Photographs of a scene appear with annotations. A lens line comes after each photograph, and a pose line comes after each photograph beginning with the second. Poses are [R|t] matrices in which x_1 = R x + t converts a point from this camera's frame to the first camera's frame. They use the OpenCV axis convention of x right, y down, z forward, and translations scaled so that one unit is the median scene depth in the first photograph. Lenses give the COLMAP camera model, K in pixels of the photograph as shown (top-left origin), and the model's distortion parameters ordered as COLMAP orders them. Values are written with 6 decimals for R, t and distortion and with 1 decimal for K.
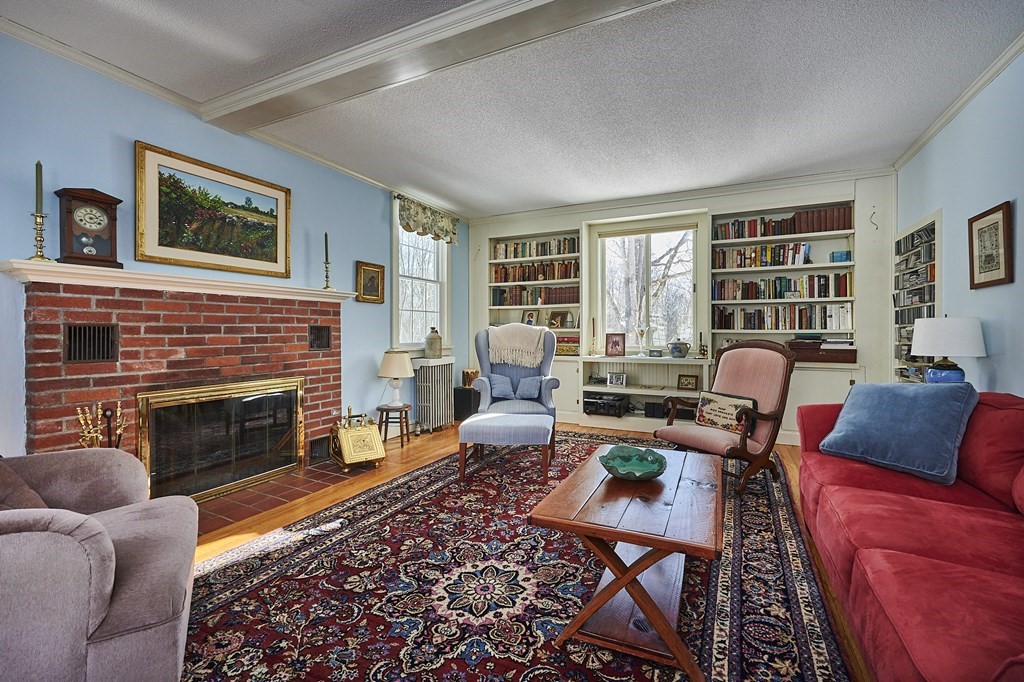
lens RADIAL K [[427.3, 0, 541.0], [0, 427.3, 331.0], [0, 0, 1]] dist [-0.001580, -0.000064]
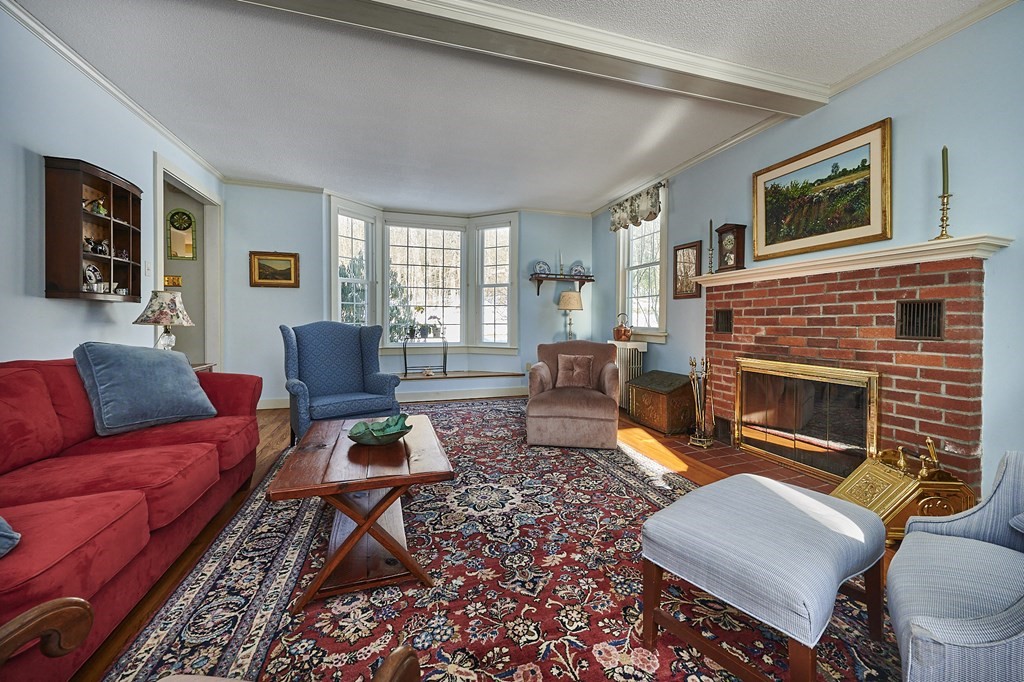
lens RADIAL K [[427.3, 0, 536.1], [0, 427.3, 325.9], [0, 0, 1]] dist [-0.001580, -0.000064]
pose [[-0.736856, 0.005893, -0.676024, 0.469317], [-0.001114, 0.999950, 0.009932, 0.026340], [0.676049, 0.008071, -0.736812, 1.483268]]
